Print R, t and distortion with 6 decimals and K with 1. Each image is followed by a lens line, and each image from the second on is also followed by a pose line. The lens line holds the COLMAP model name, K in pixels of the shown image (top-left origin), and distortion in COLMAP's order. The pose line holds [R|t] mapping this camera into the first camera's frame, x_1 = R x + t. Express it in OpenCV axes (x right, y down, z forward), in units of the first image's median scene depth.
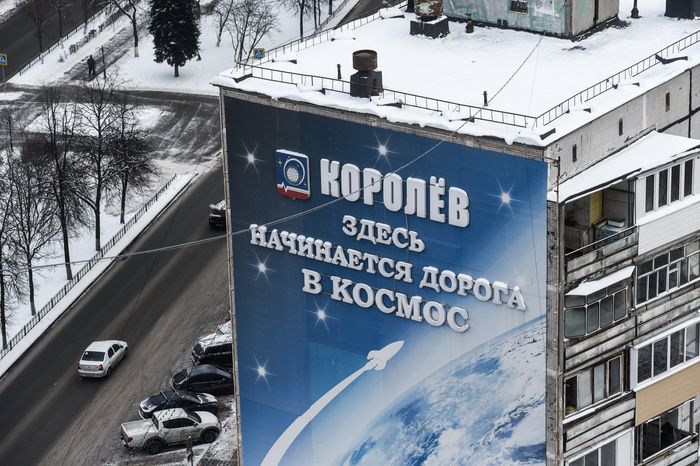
lens RADIAL K [[2143.5, 0, 350.0], [0, 2143.5, 233.0], [0, 0, 1]] dist [0.357046, 0.900846]
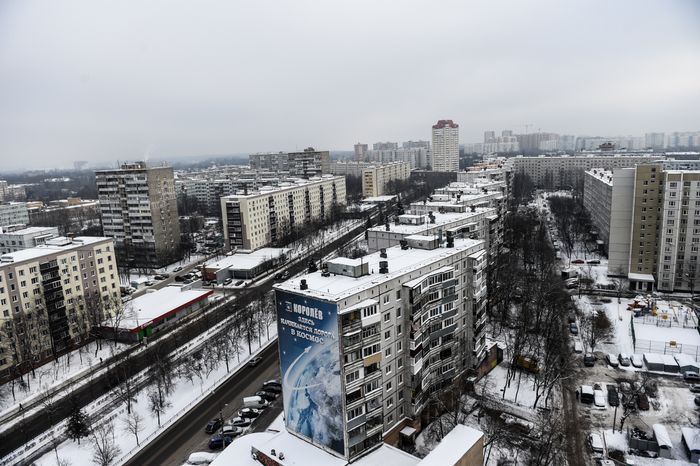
lens RADIAL K [[506.1, 0, 360.8], [0, 506.1, 232.2], [0, 0, 1]] dist [-0.033734, 0.000916]
pose [[0.996649, 0.001881, -0.081778, 0.207780], [-0.016648, 0.983477, -0.180268, 0.006003], [0.080087, 0.181025, 0.980212, -0.041814]]
